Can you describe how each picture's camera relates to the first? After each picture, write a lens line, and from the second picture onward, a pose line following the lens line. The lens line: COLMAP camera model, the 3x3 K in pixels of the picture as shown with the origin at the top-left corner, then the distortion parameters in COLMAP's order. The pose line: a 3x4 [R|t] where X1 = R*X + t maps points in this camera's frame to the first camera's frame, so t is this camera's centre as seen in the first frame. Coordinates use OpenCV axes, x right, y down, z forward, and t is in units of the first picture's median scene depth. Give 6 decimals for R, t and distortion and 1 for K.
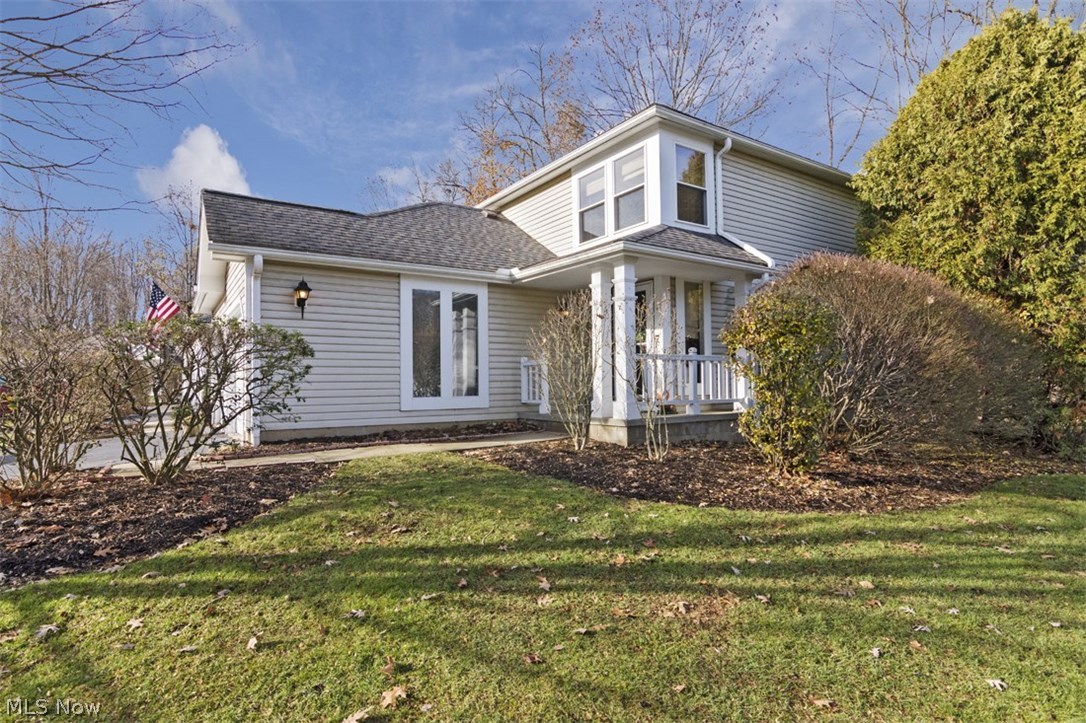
lens RADIAL K [[494.8, 0, 543.0], [0, 494.8, 361.5], [0, 0, 1]] dist [0.001186, 0.000162]
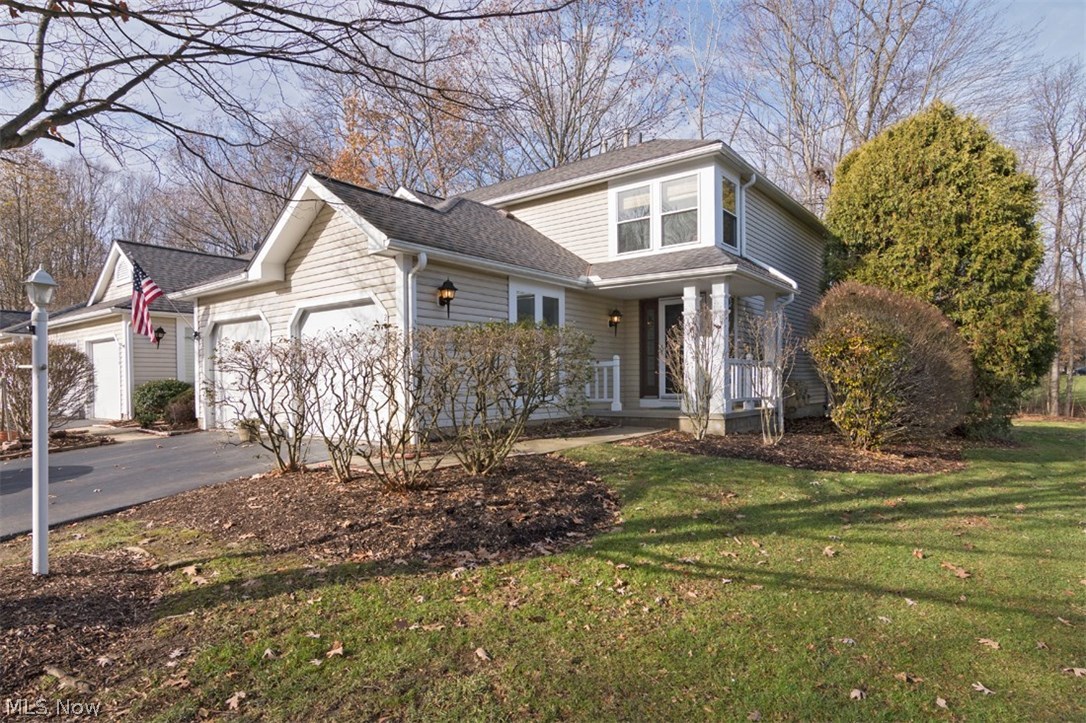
lens RADIAL K [[526.7, 0, 542.4], [0, 526.7, 379.4], [0, 0, 1]] dist [0.000341, 0.000120]
pose [[0.957531, 0.004936, 0.288287, -0.522176], [-0.014478, 0.999415, 0.030978, 0.001909], [-0.287966, -0.033837, 0.957043, -0.070956]]
